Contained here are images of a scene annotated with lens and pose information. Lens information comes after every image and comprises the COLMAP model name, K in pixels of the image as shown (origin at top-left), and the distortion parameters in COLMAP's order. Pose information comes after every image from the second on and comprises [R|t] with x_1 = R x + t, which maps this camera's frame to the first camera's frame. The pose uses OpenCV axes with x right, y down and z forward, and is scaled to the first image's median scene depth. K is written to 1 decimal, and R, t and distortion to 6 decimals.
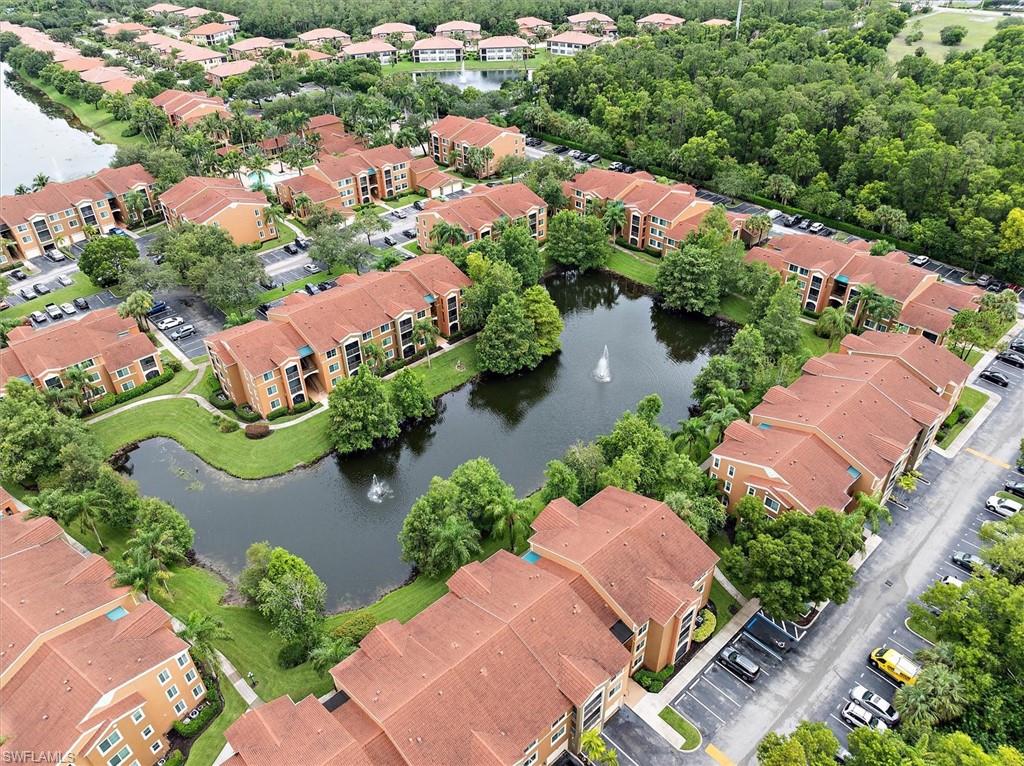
lens RADIAL K [[766.9, 0, 512.0], [0, 766.9, 383.0], [0, 0, 1]] dist [-0.039726, -0.001339]
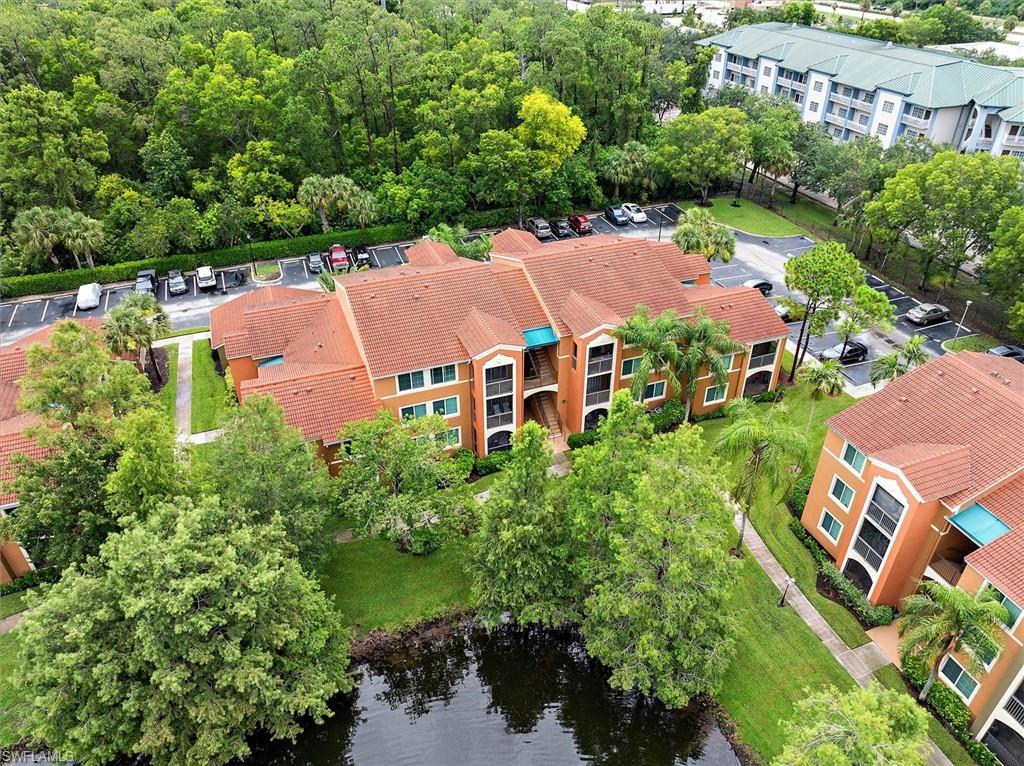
lens RADIAL K [[766.9, 0, 512.0], [0, 766.9, 383.0], [0, 0, 1]] dist [-0.039726, -0.001339]
pose [[0.387308, -0.503995, 0.771998, 0.093080], [0.519422, 0.811097, 0.268928, -0.185780], [-0.761704, 0.296834, 0.575931, 0.636342]]
